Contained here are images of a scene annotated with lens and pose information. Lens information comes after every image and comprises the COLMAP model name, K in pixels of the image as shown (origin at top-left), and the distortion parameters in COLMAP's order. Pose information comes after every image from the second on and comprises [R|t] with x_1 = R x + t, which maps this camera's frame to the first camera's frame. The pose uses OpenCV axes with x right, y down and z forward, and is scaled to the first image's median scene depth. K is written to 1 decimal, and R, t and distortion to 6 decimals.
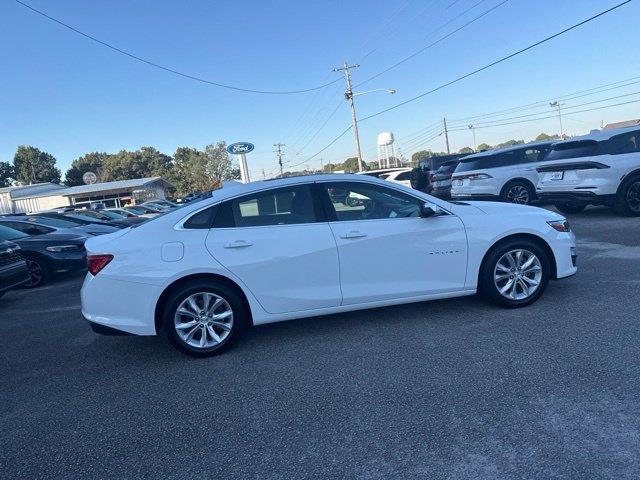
lens RADIAL K [[450.1, 0, 323.0], [0, 450.1, 251.0], [0, 0, 1]] dist [0.088111, -0.112258]
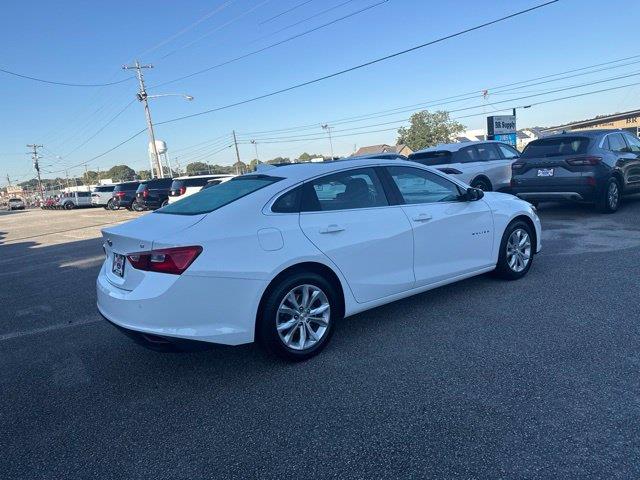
lens RADIAL K [[450.1, 0, 325.7], [0, 450.1, 244.2], [0, 0, 1]] dist [0.088111, -0.112258]
pose [[0.882529, -0.043321, 0.468258, -0.564441], [0.062434, 0.997727, -0.025367, 0.033893], [-0.466095, 0.051622, 0.883228, 0.187677]]
